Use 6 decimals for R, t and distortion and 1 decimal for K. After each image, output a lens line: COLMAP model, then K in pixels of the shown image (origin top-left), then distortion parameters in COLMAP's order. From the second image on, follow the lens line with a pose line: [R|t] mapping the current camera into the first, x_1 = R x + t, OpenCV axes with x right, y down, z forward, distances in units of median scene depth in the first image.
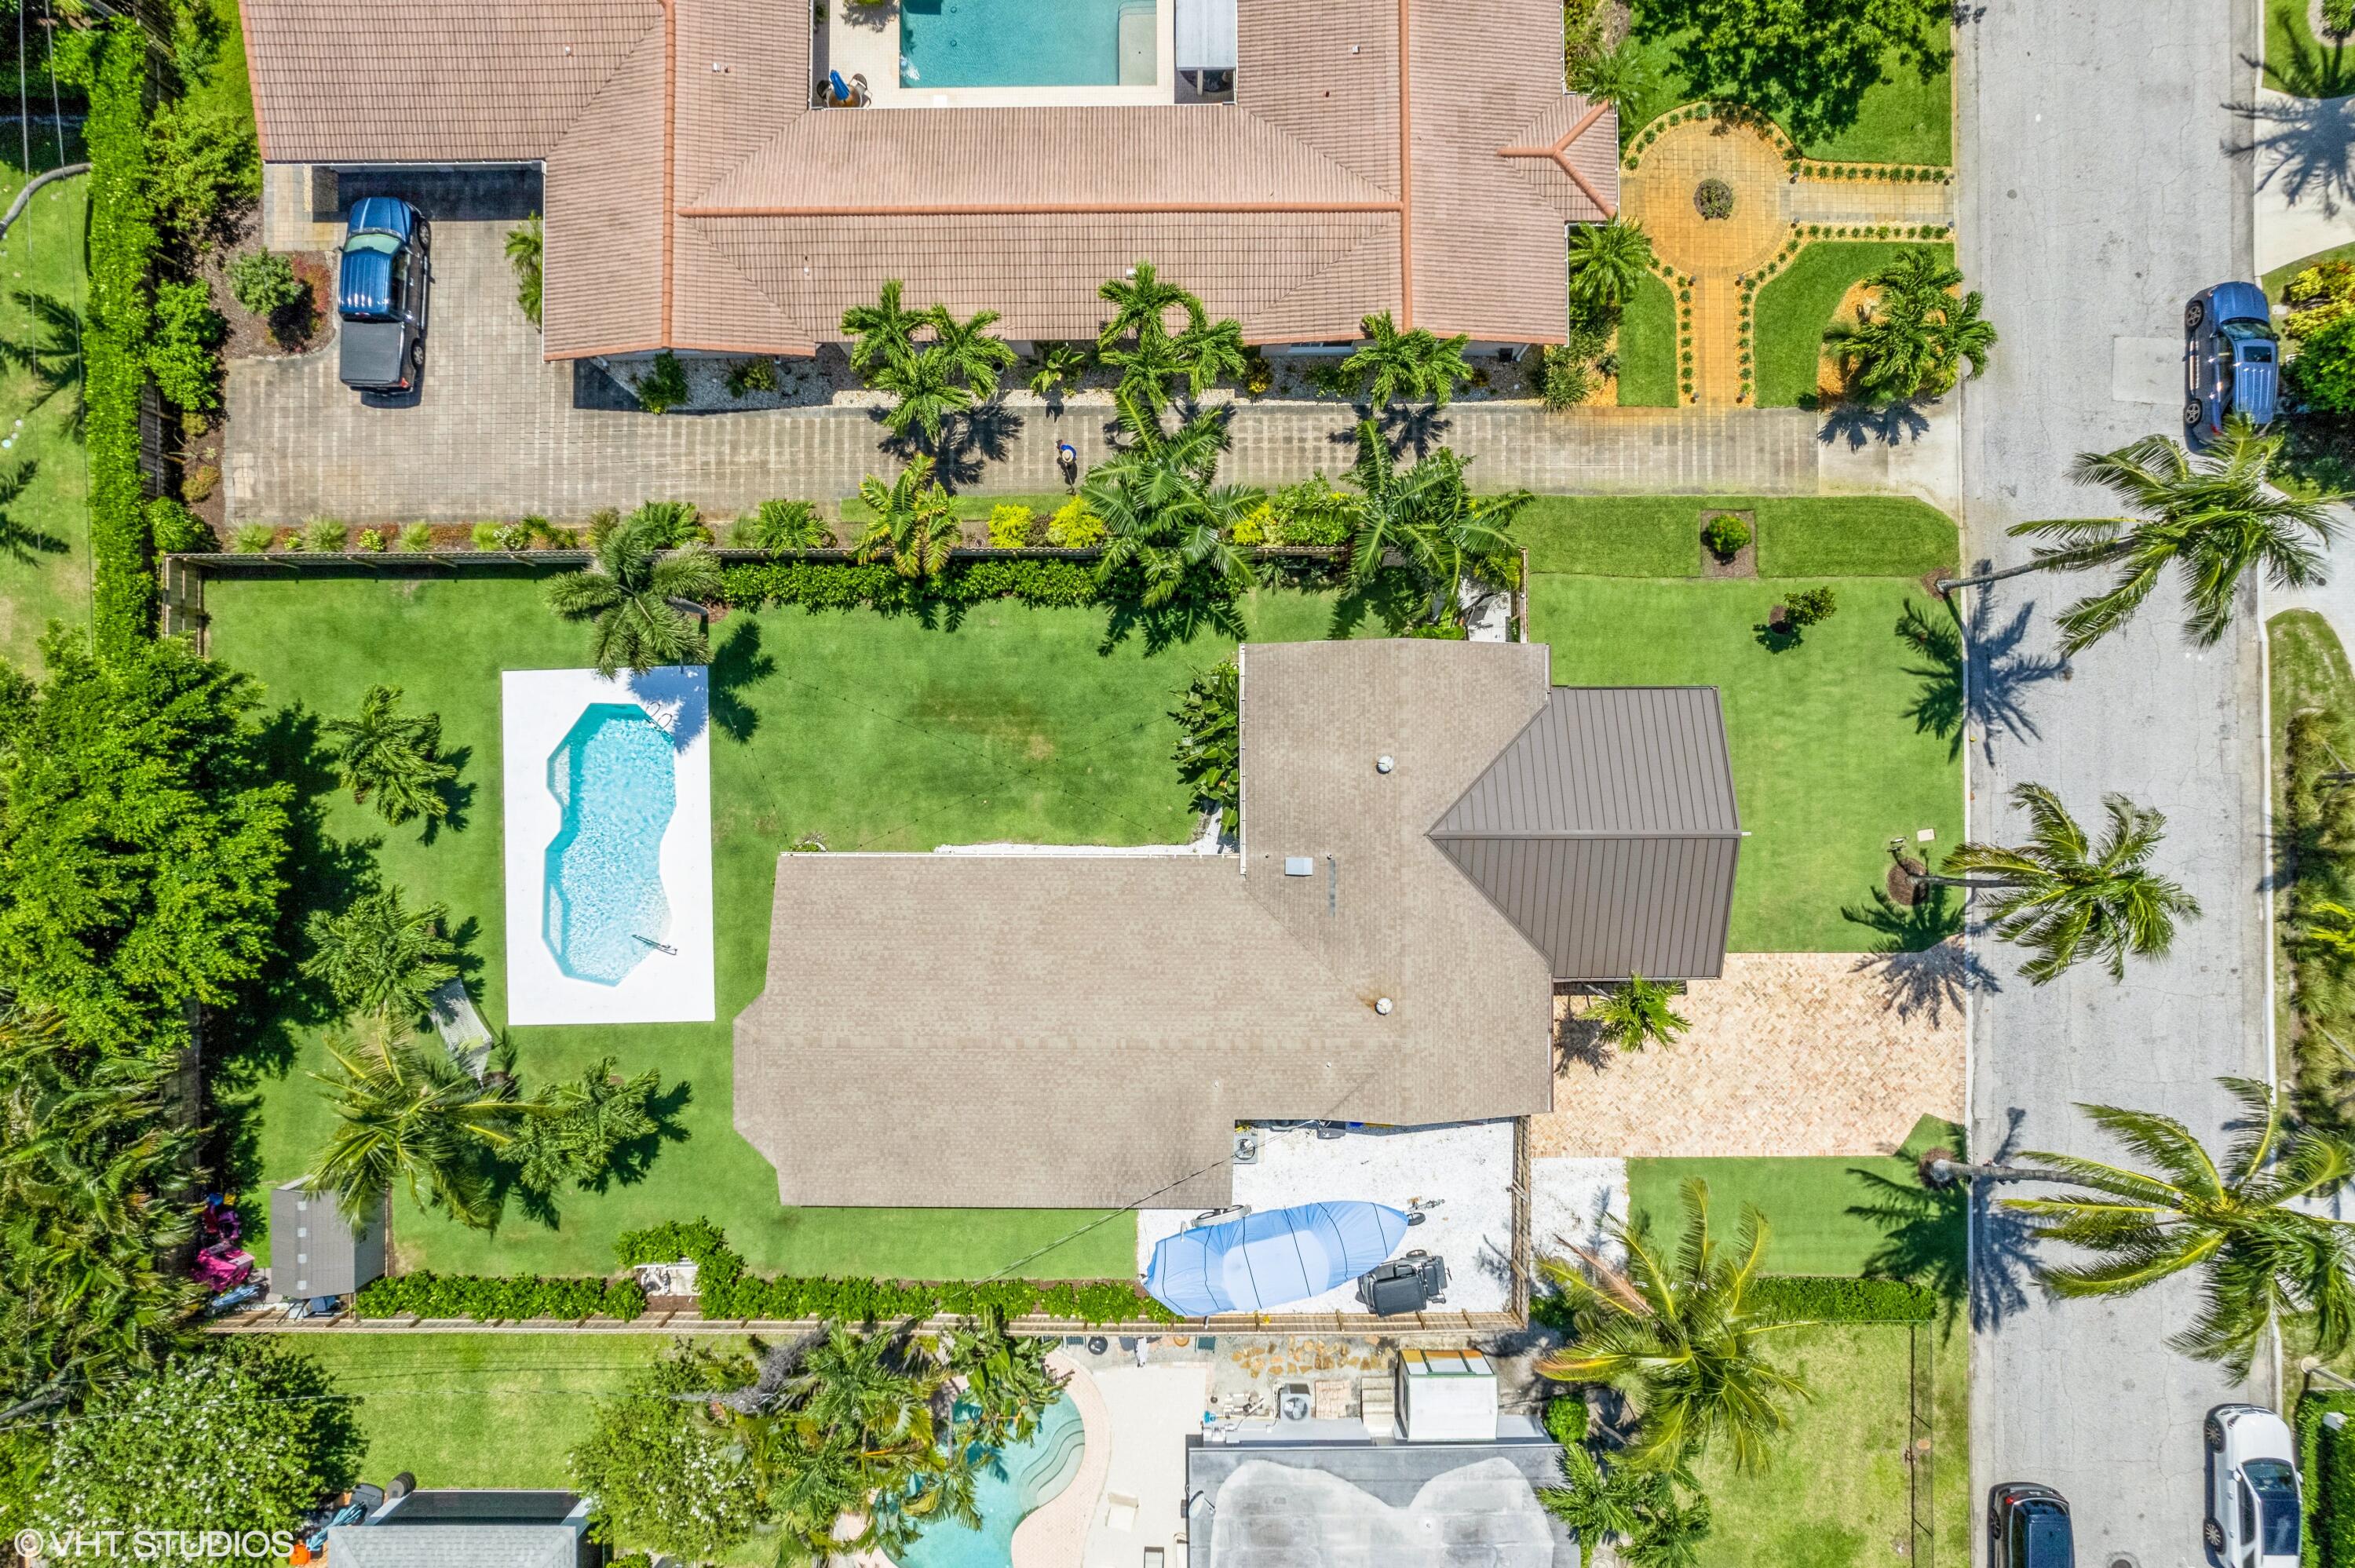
lens RADIAL K [[1497.6, 0, 1177.5], [0, 1497.6, 784.0], [0, 0, 1]] dist [-0.079987, 0.069211]
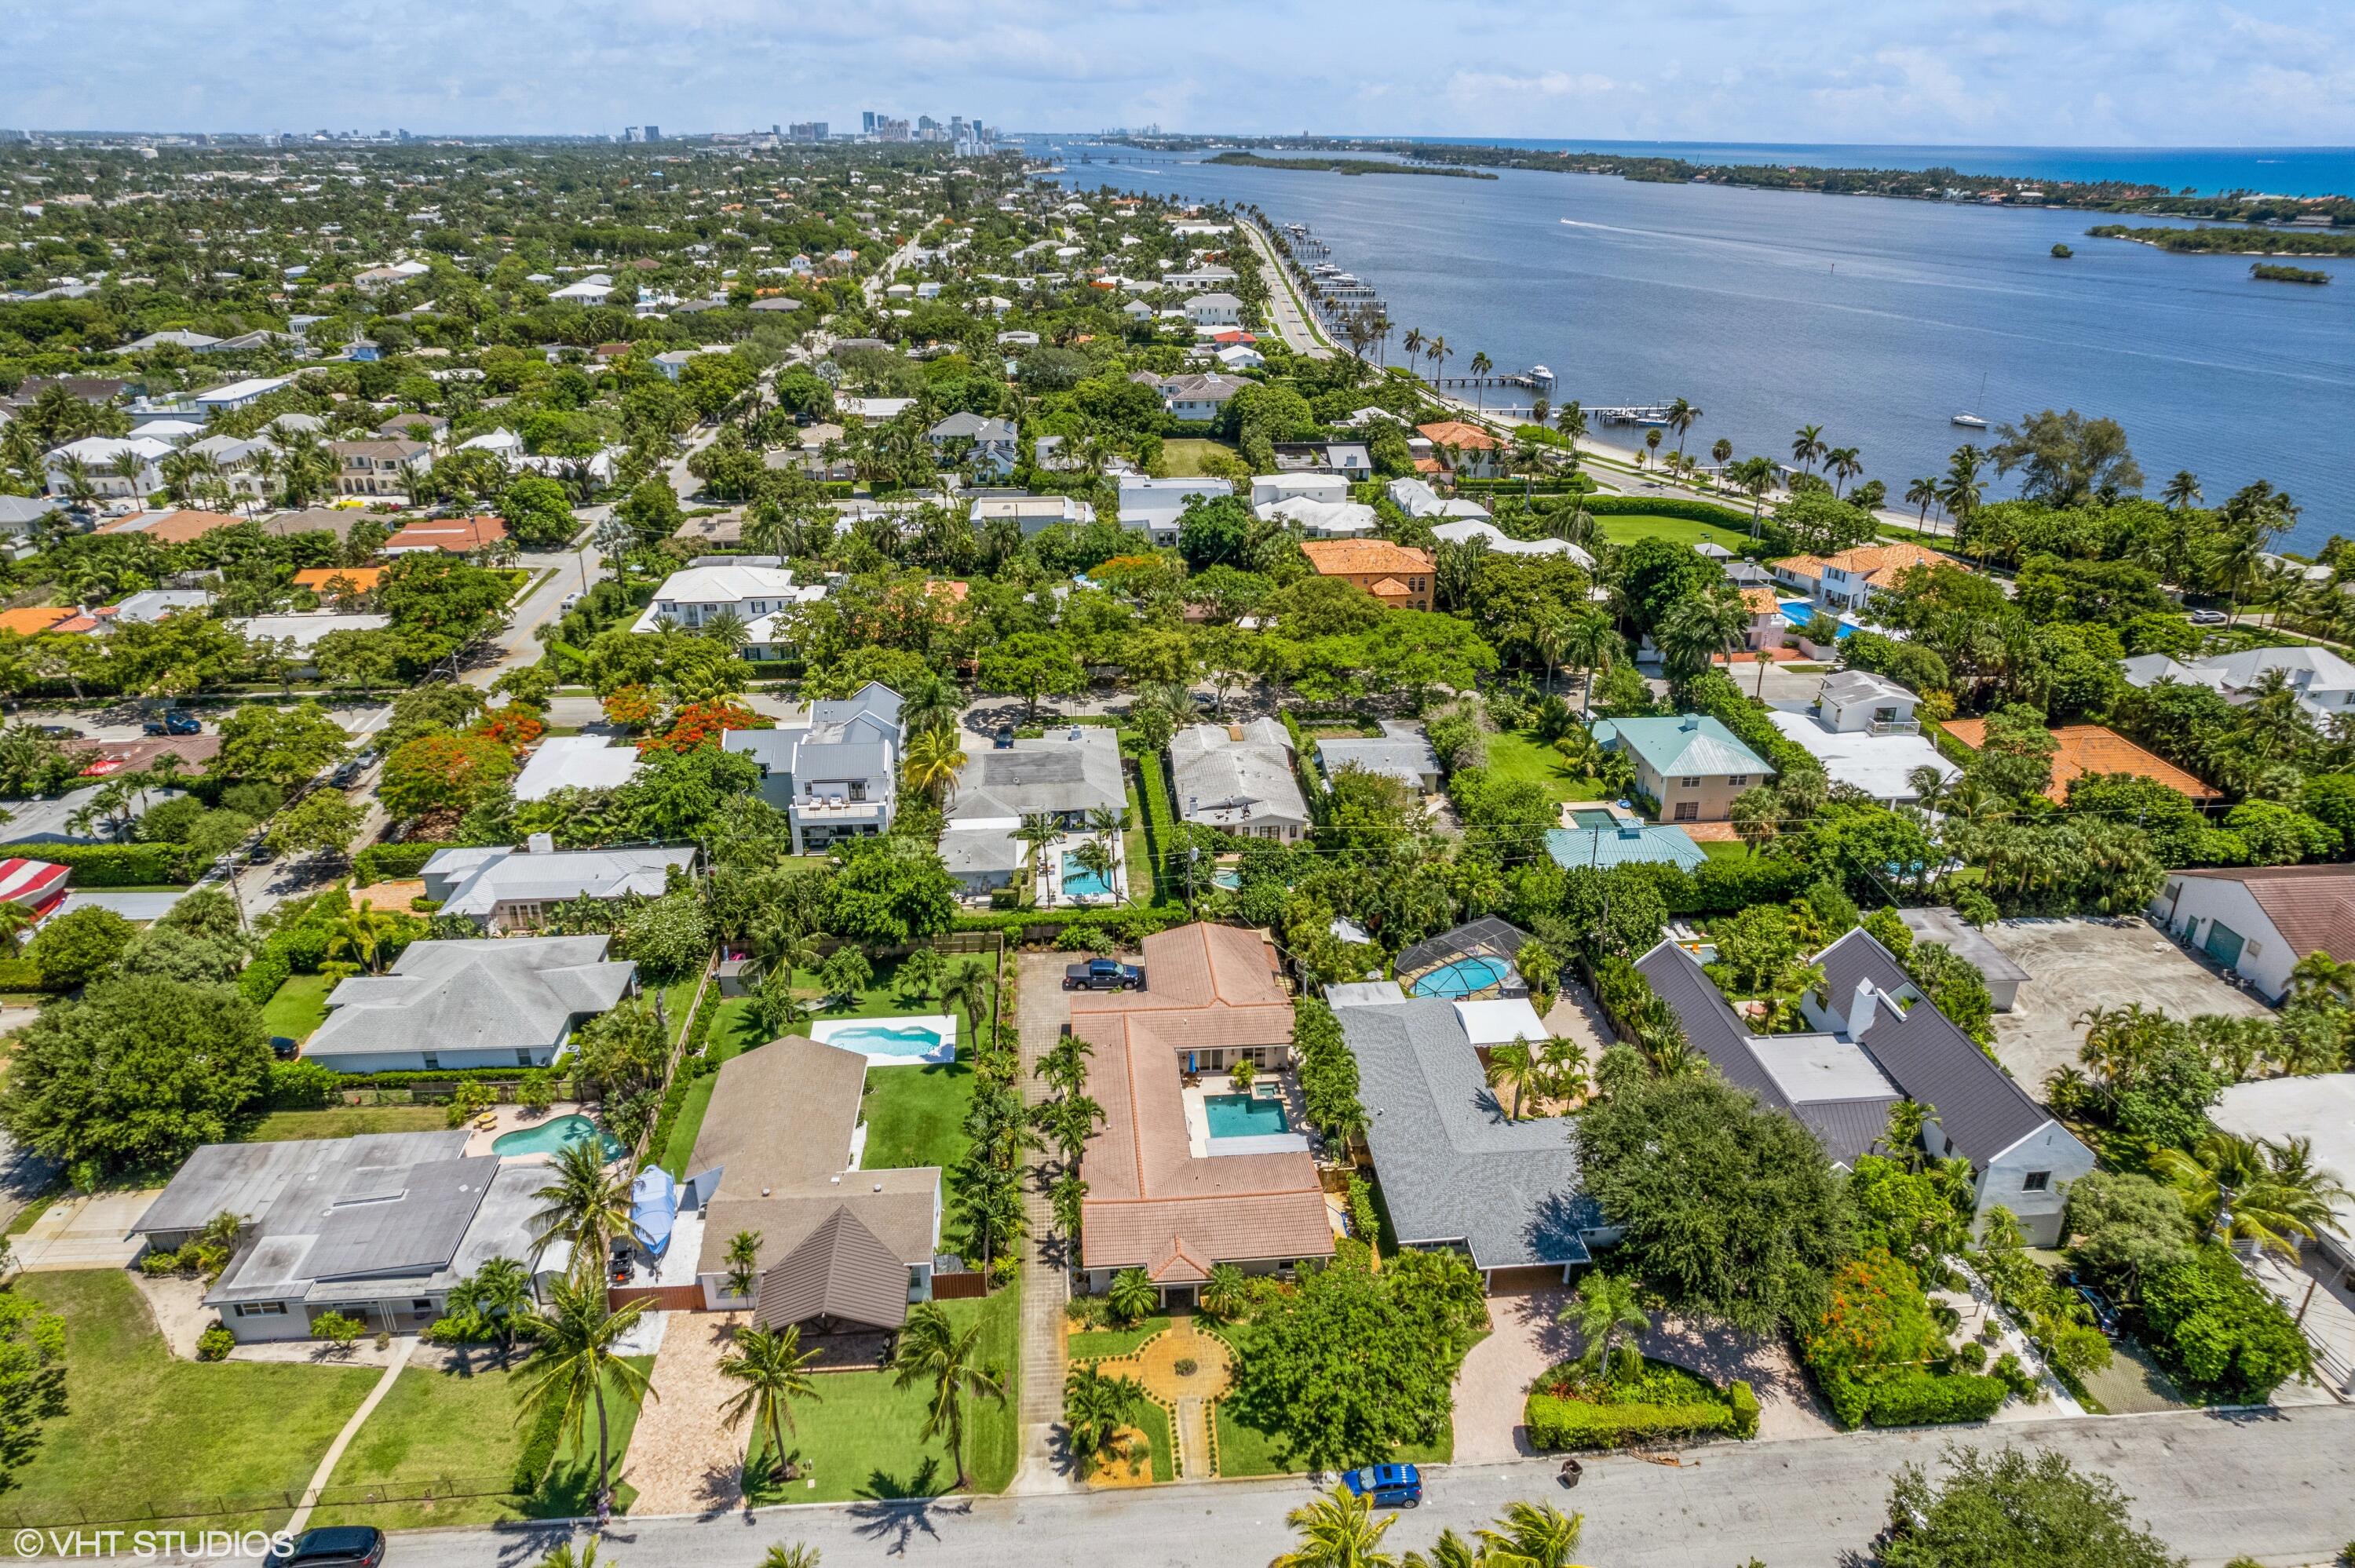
lens RADIAL K [[1495.3, 0, 1177.5], [0, 1495.3, 784.0], [0, 0, 1]] dist [-0.078150, 0.070983]
pose [[0.078802, 0.405332, -0.910767, 1.713100], [-0.996874, 0.037306, -0.069649, -0.287099], [0.005746, 0.913408, 0.407005, -0.380280]]
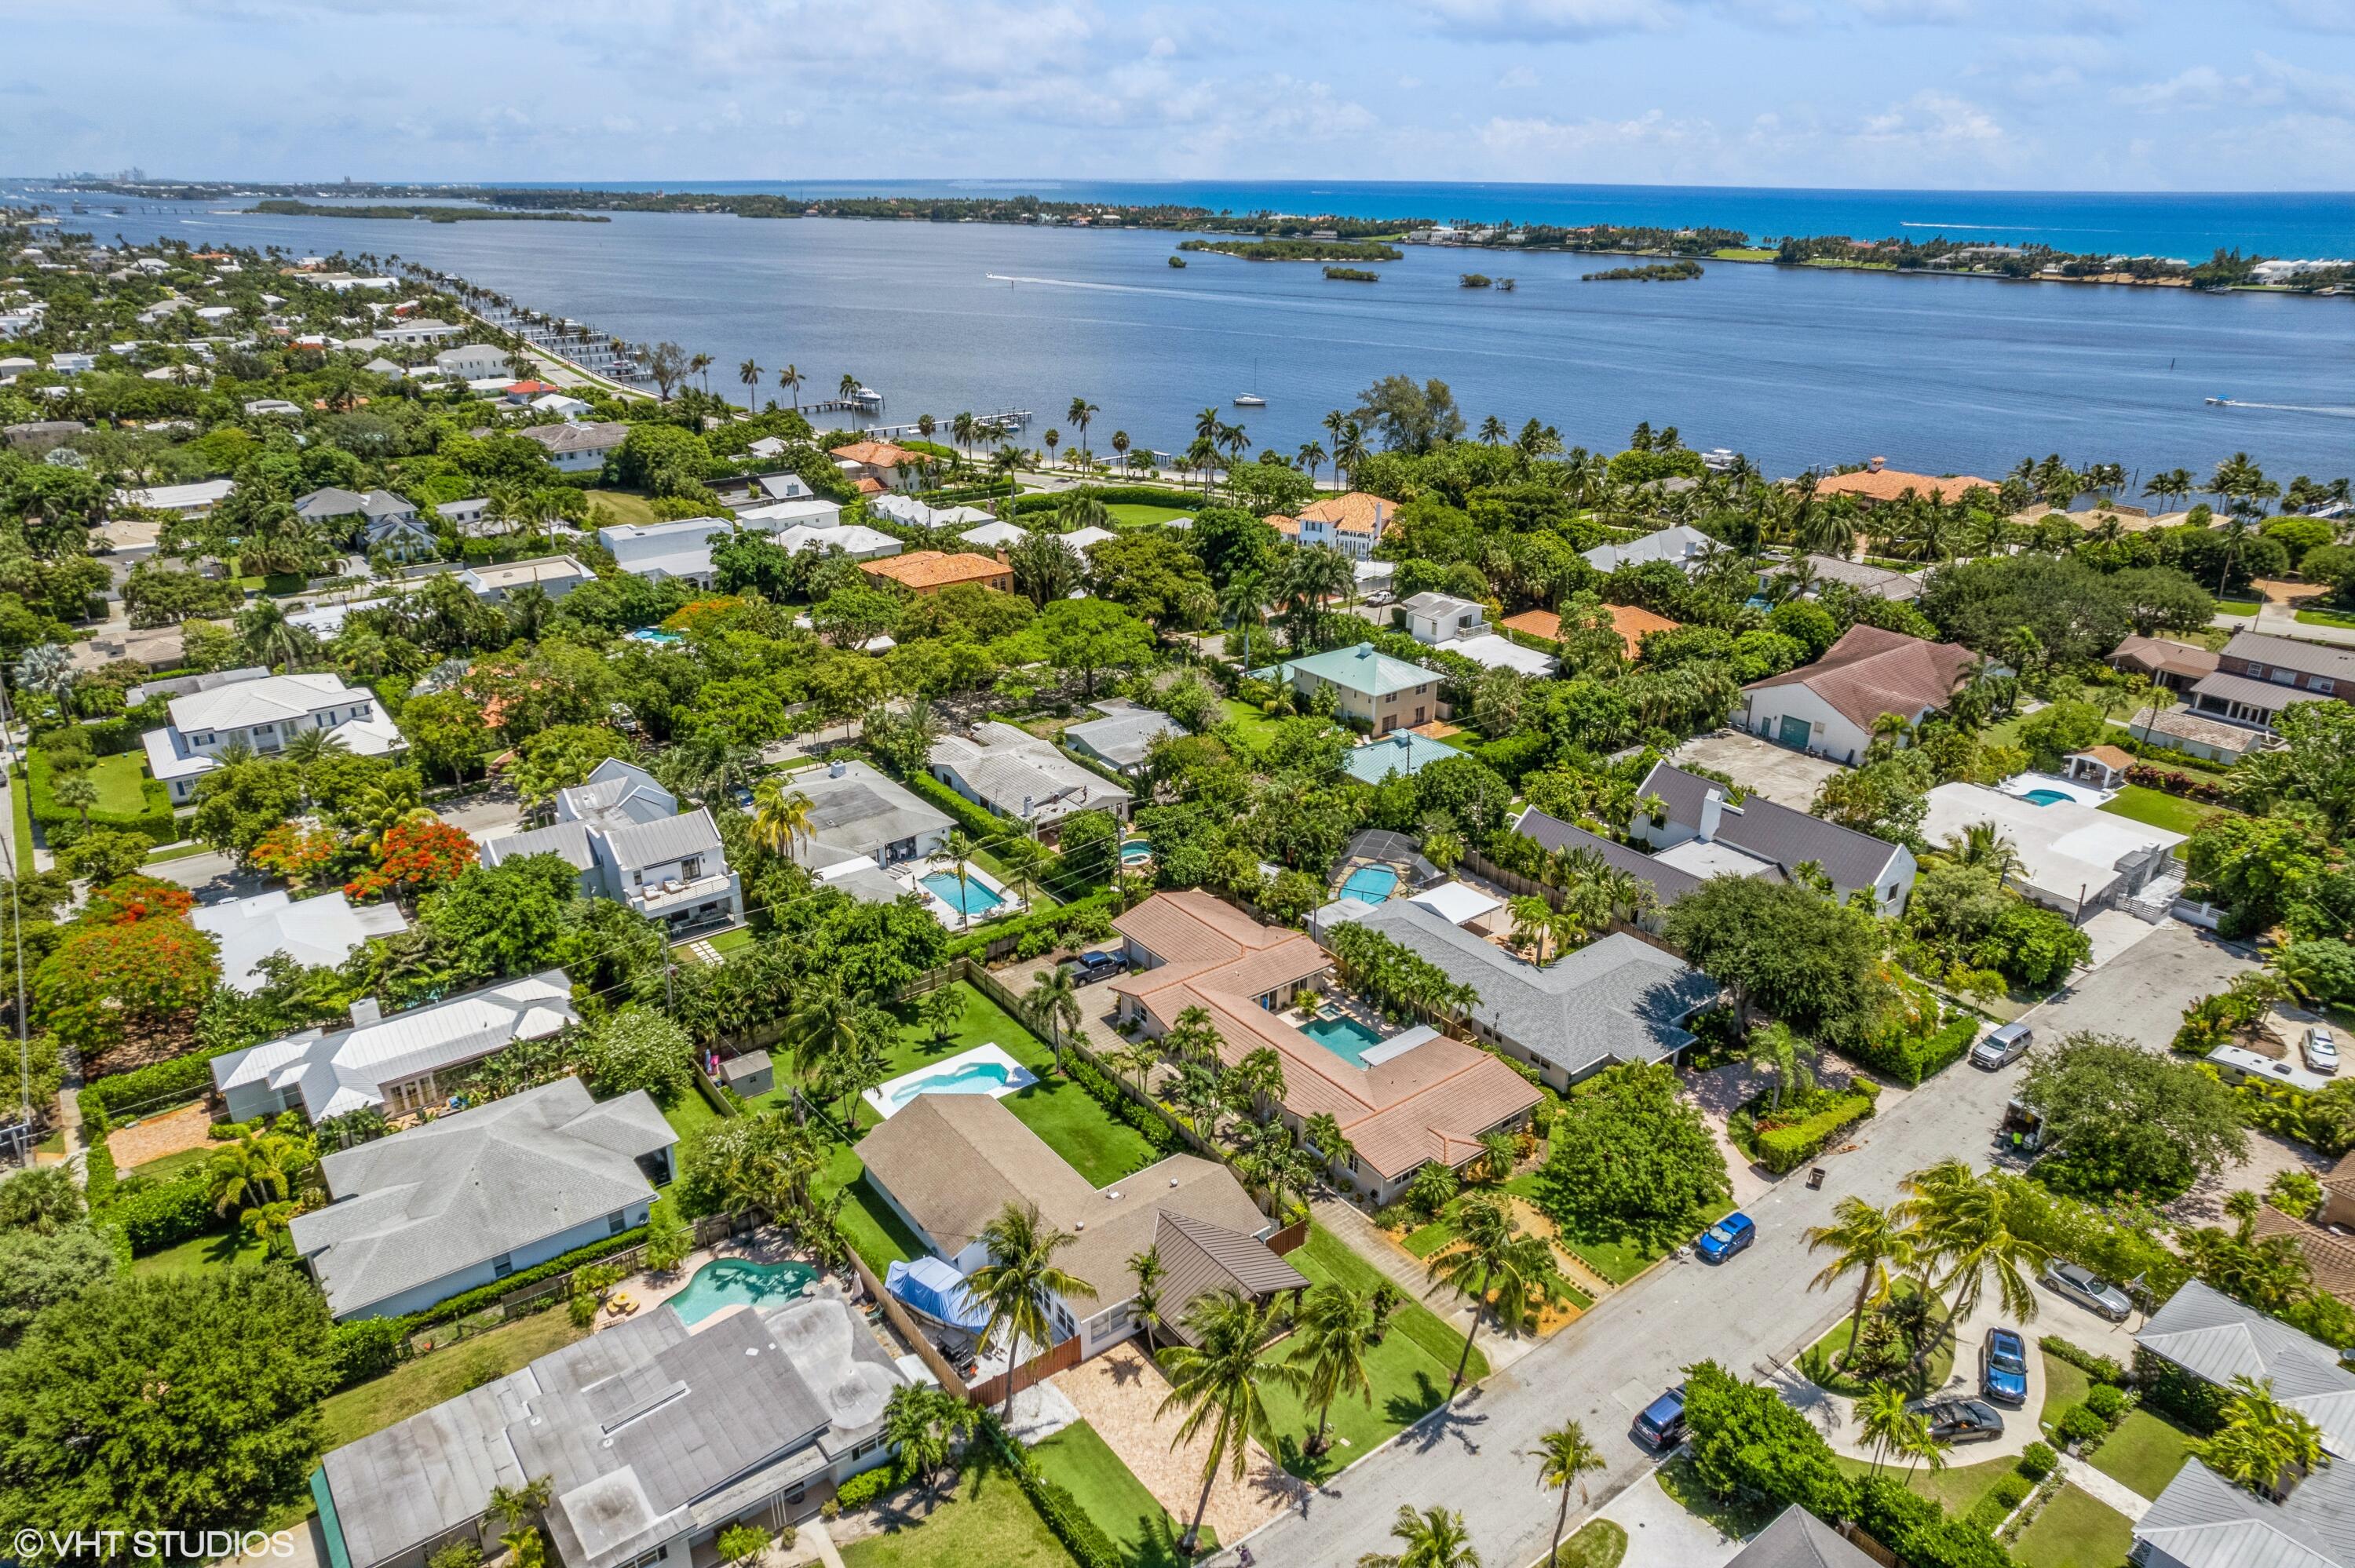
lens RADIAL K [[1497.6, 0, 1177.5], [0, 1497.6, 784.0], [0, 0, 1]] dist [-0.079987, 0.069211]
pose [[0.598450, 0.308826, -0.739246, 1.388651], [-0.801150, 0.235298, -0.550266, 0.921463], [0.004007, 0.921554, 0.388229, -0.327065]]
